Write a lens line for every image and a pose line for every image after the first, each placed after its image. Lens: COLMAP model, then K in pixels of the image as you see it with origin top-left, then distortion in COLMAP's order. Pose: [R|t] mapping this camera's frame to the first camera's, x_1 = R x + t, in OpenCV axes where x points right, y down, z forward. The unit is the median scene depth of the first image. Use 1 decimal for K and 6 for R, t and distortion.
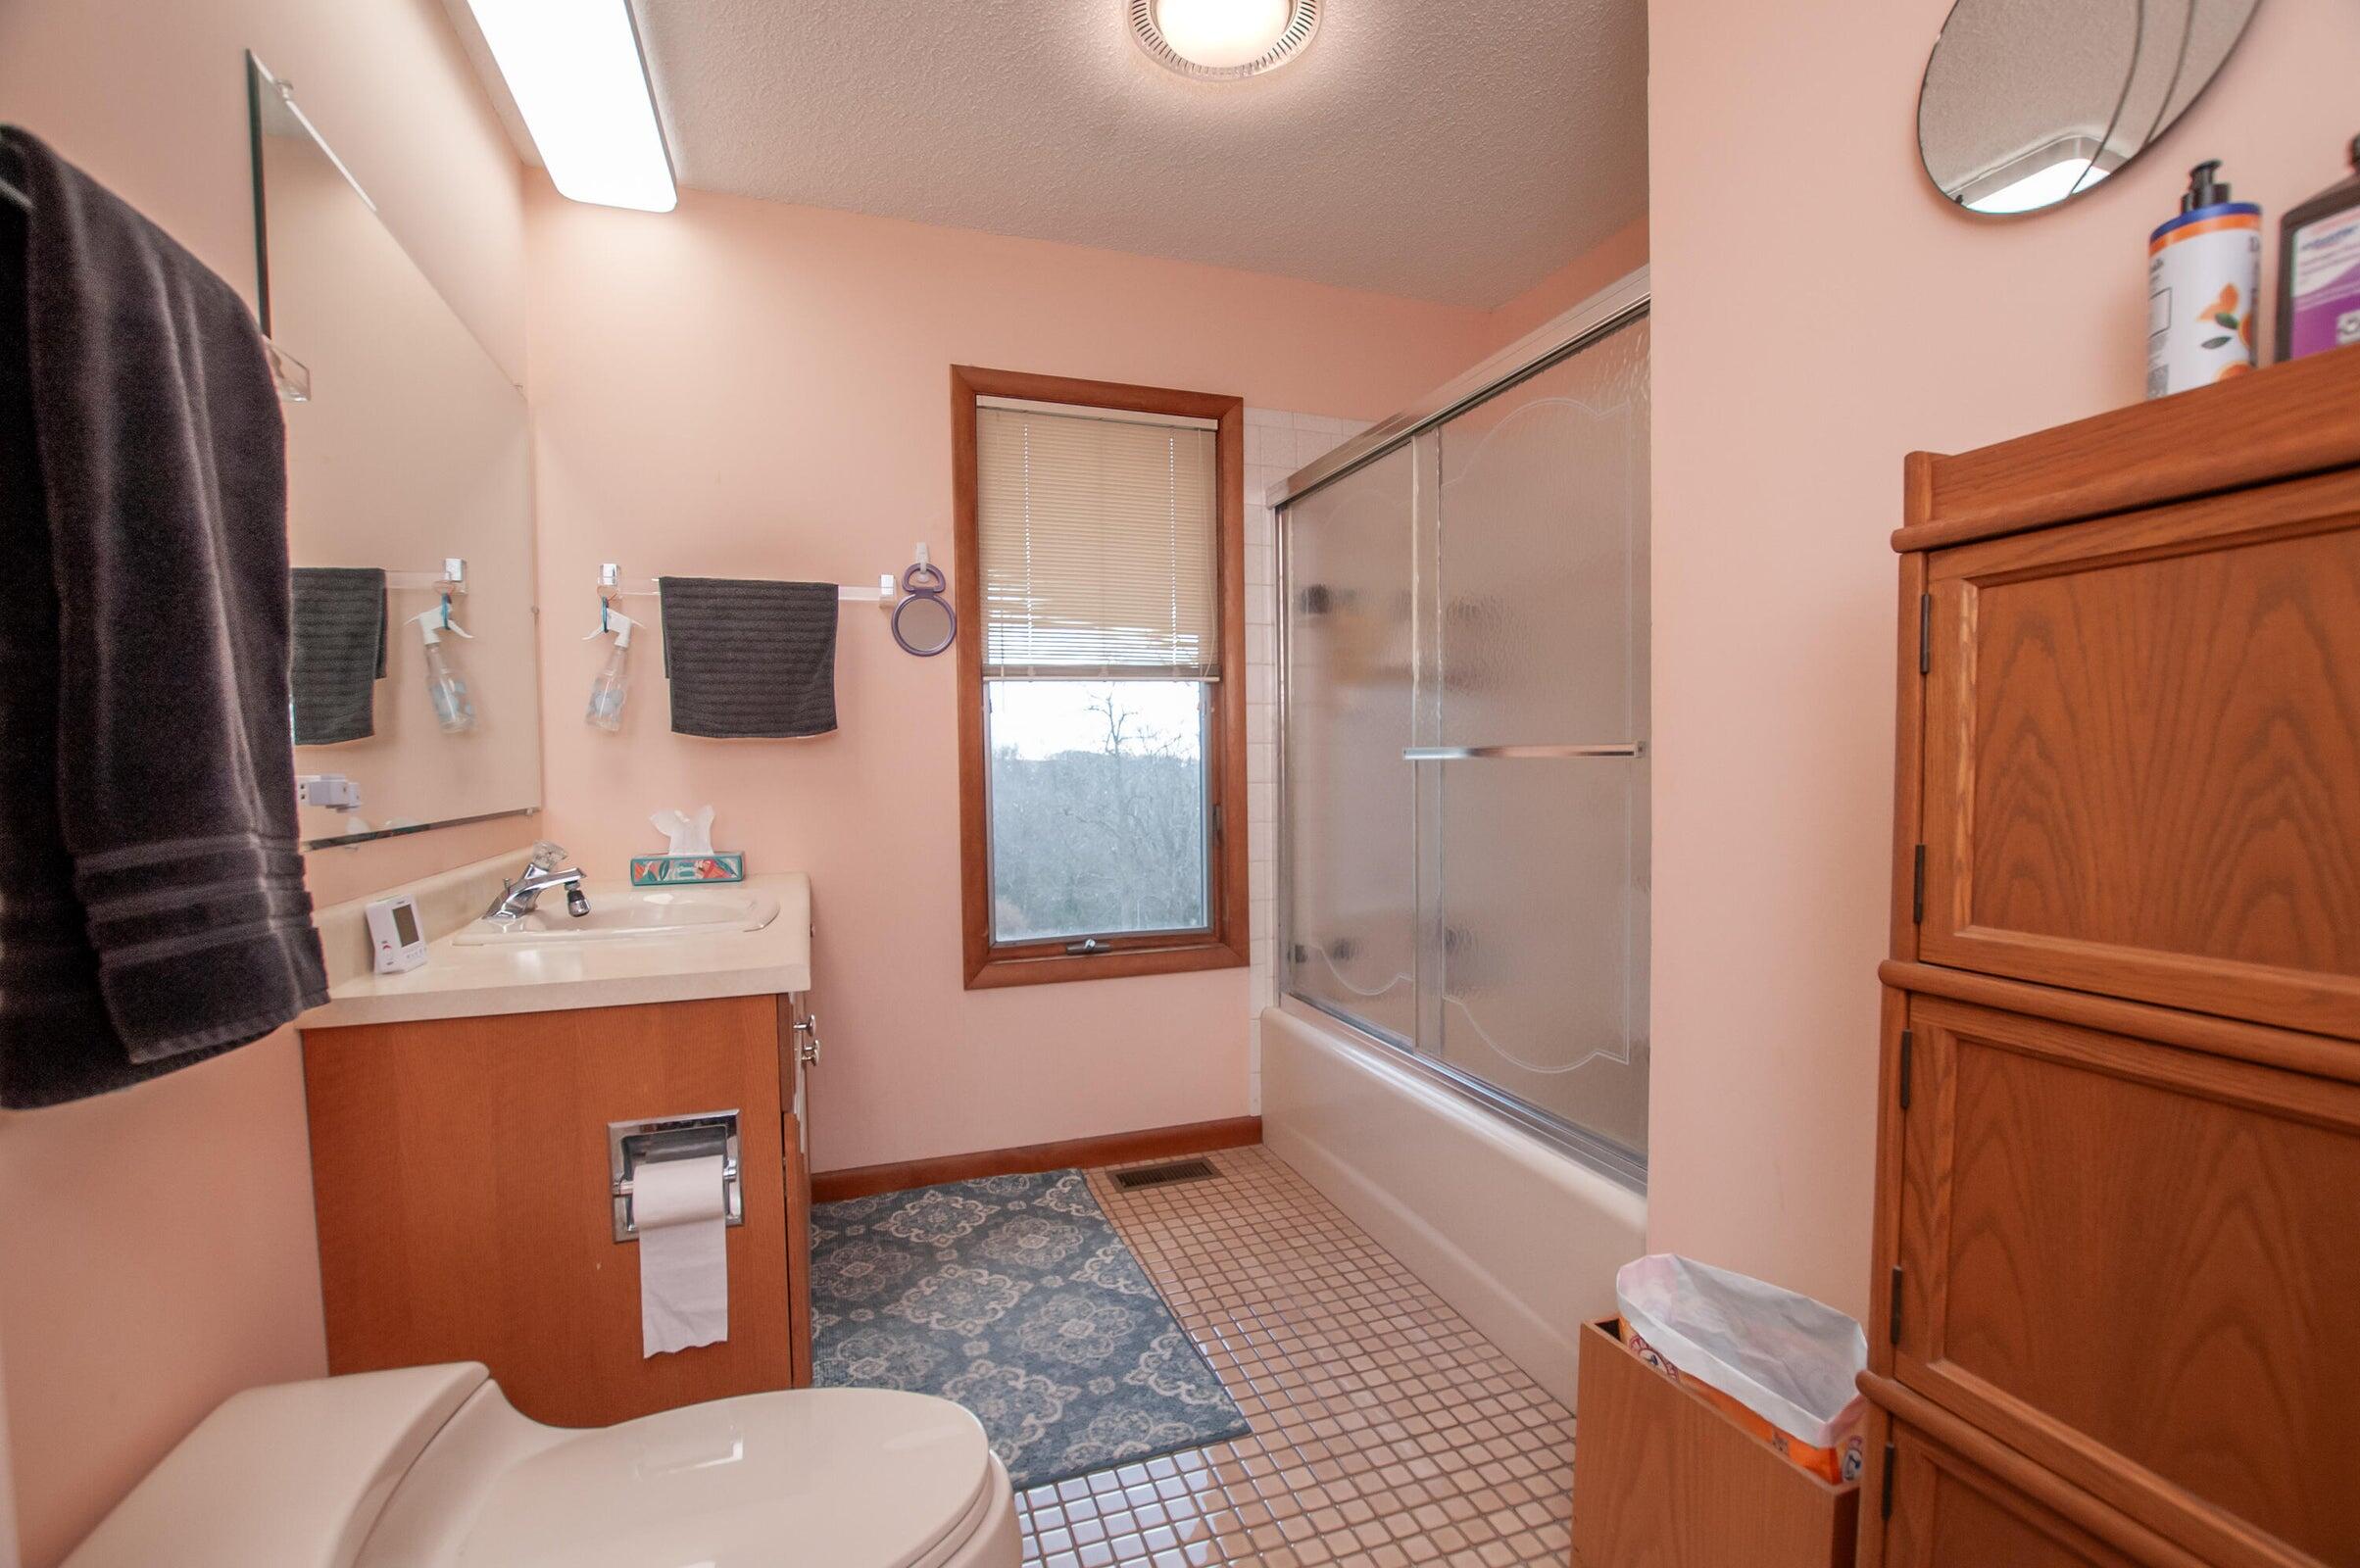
lens RADIAL K [[1082.1, 0, 1216.4], [0, 1082.1, 808.9], [0, 0, 1]] dist [-0.039032, 0.007068]
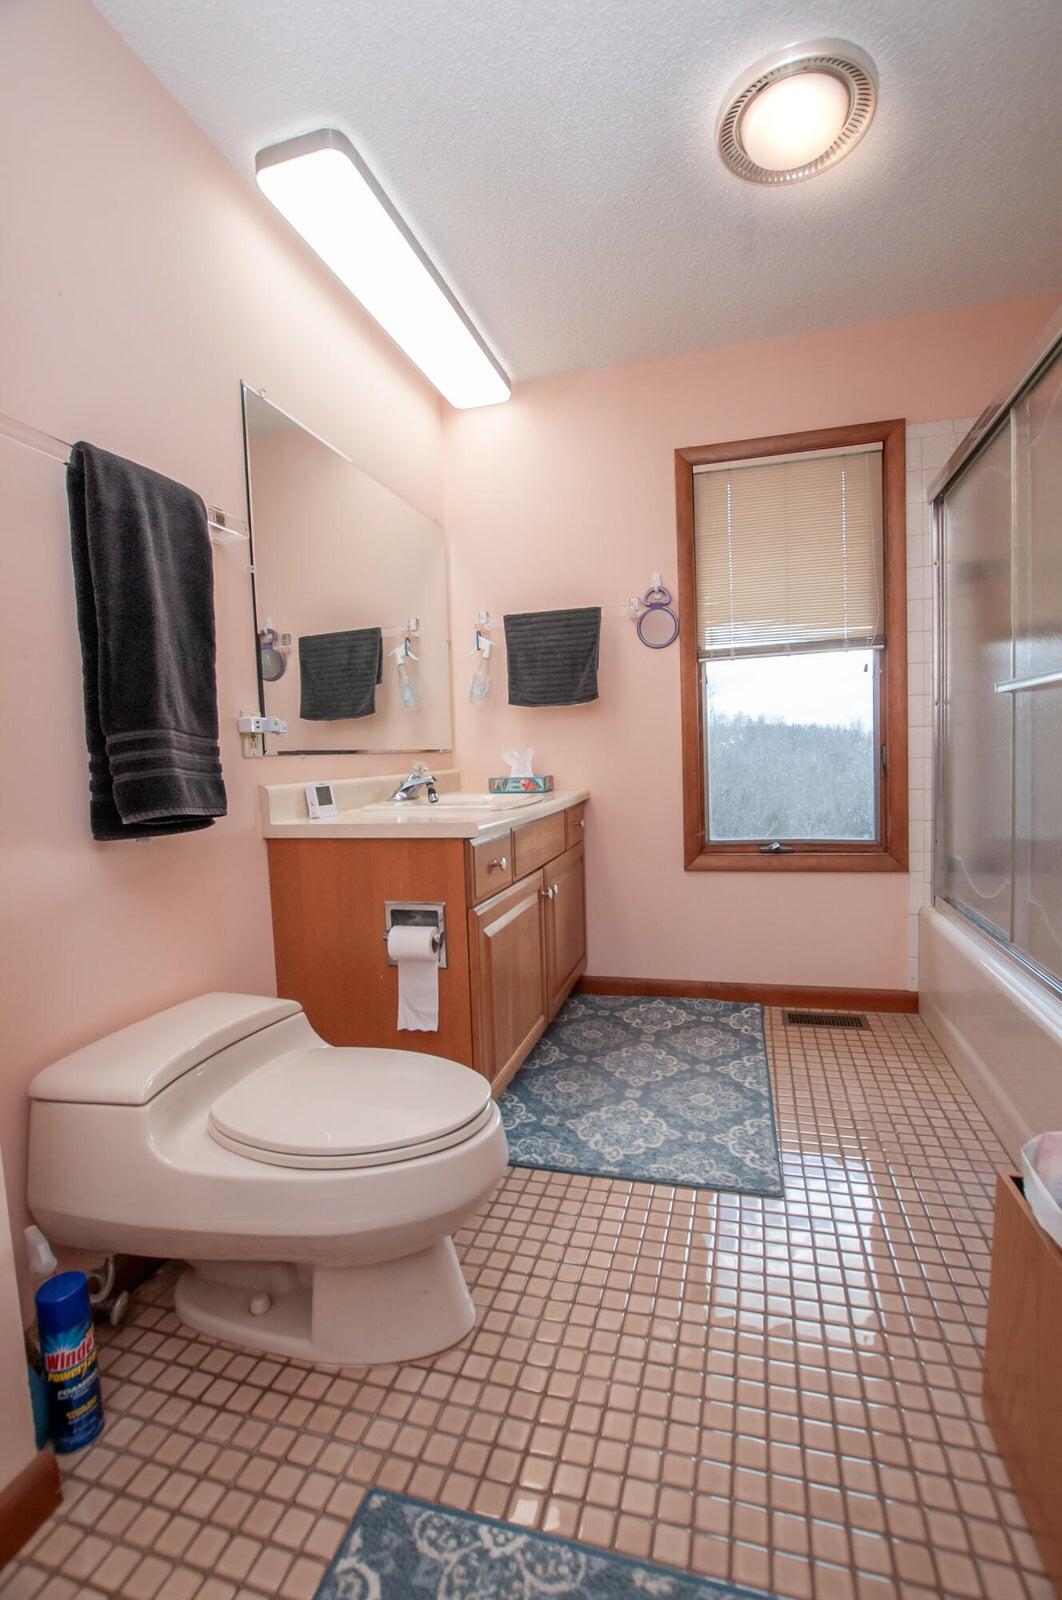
lens RADIAL K [[733.7, 0, 539.7], [0, 733.7, 800.0], [0, 0, 1]] dist [-0.039032, 0.007068]
pose [[0.802762, 0.020058, -0.595962, 0.250514], [-0.002525, 0.999539, 0.030240, 0.047948], [0.596295, -0.022771, 0.802443, 0.084113]]
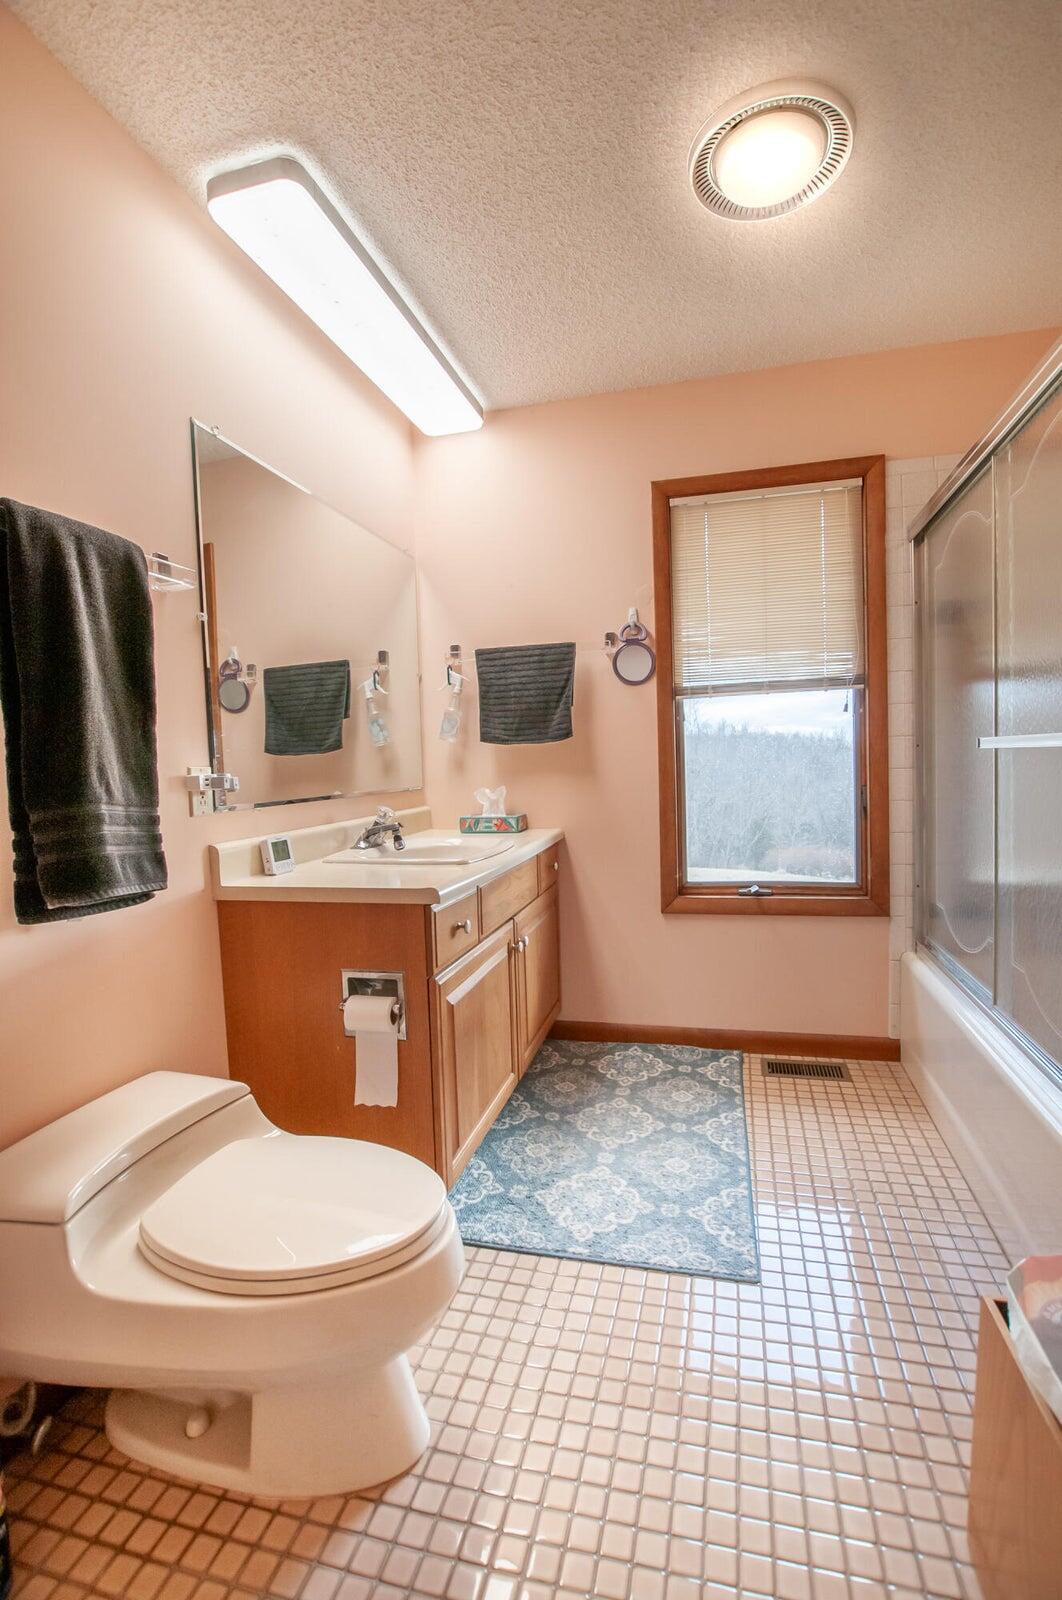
lens RADIAL K [[733.7, 0, 541.7], [0, 733.7, 797.6], [0, 0, 1]] dist [-0.039032, 0.007068]
pose [[0.816187, 0.014426, -0.577608, 0.243534], [-0.003525, 0.999794, 0.019989, -0.008922], [0.577778, -0.014279, 0.816069, 0.126943]]
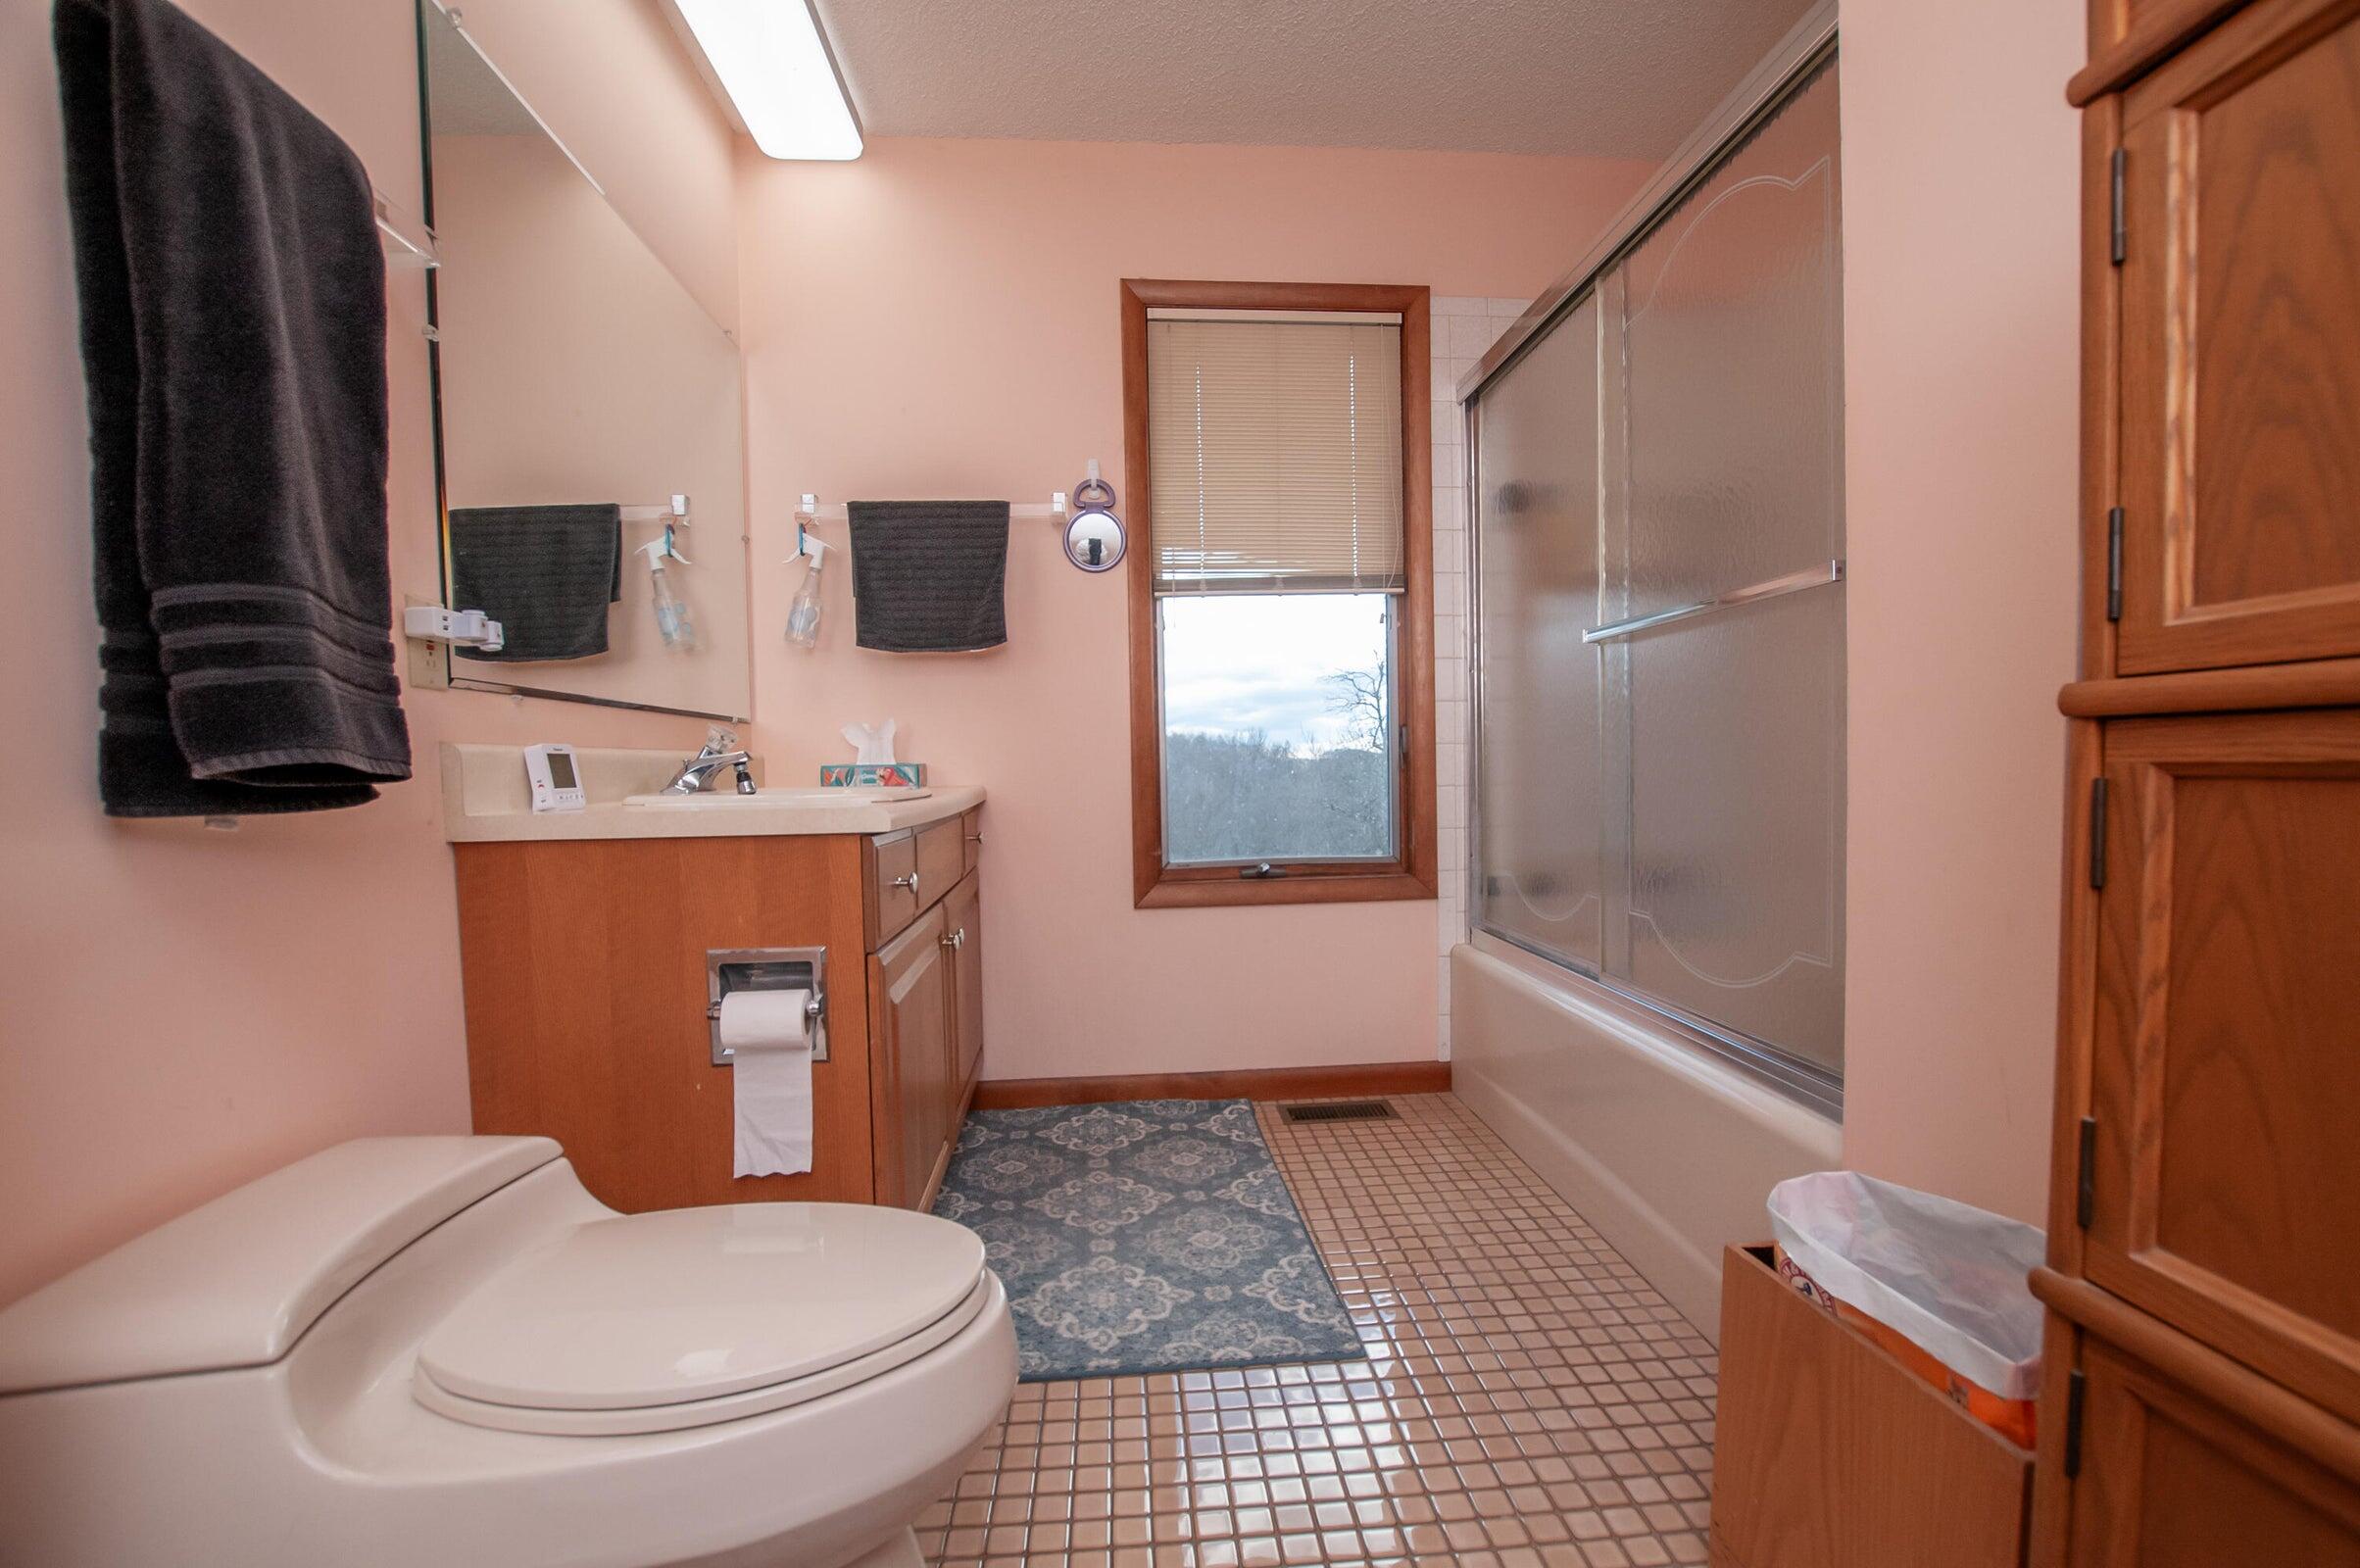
lens RADIAL K [[1082.1, 0, 1200.6], [0, 1082.1, 817.1], [0, 0, 1]] dist [-0.039032, 0.007068]
pose [[0.963310, 0.004065, -0.268360, 0.110258], [-0.003579, 0.999991, 0.002303, 0.098323], [0.268367, -0.001258, 0.963316, 0.070462]]
